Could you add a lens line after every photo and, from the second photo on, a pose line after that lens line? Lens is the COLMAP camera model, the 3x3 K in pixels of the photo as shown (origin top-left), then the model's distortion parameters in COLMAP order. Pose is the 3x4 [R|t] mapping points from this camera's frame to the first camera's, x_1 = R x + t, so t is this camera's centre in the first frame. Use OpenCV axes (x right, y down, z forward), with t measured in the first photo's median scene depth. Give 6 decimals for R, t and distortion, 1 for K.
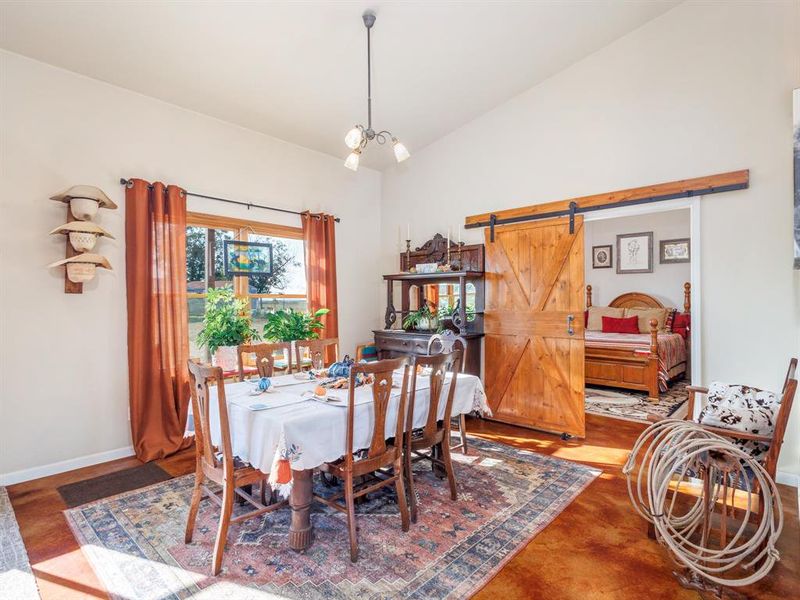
lens RADIAL K [[416.8, 0, 398.9], [0, 416.8, 301.3], [0, 0, 1]] dist [0.013918, -0.000399]
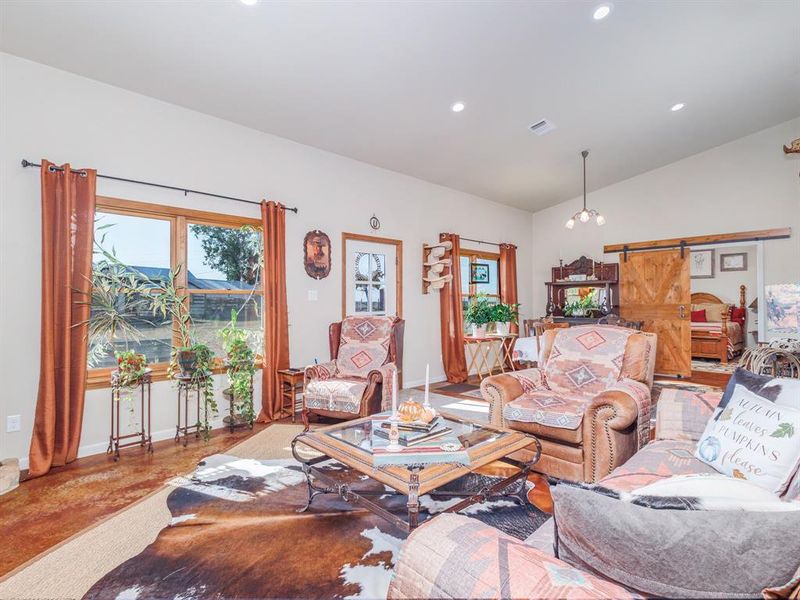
lens RADIAL K [[416.8, 0, 404.0], [0, 416.8, 300.1], [0, 0, 1]] dist [0.013918, -0.000399]
pose [[0.999027, -0.003147, -0.043991, -0.555086], [0.002926, 0.999983, -0.005081, 0.012159], [0.044006, 0.004947, 0.999019, -0.654561]]
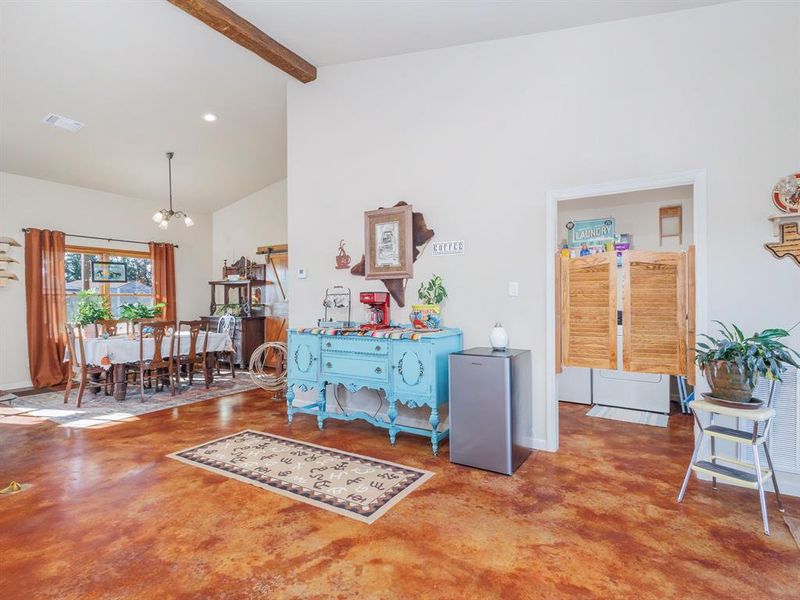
lens RADIAL K [[416.8, 0, 398.7], [0, 416.8, 300.1], [0, 0, 1]] dist [0.013918, -0.000399]
pose [[0.981659, -0.003779, 0.190609, 0.412436], [0.003354, 0.999991, 0.002554, 0.006931], [-0.190617, -0.001868, 0.981663, -0.777062]]
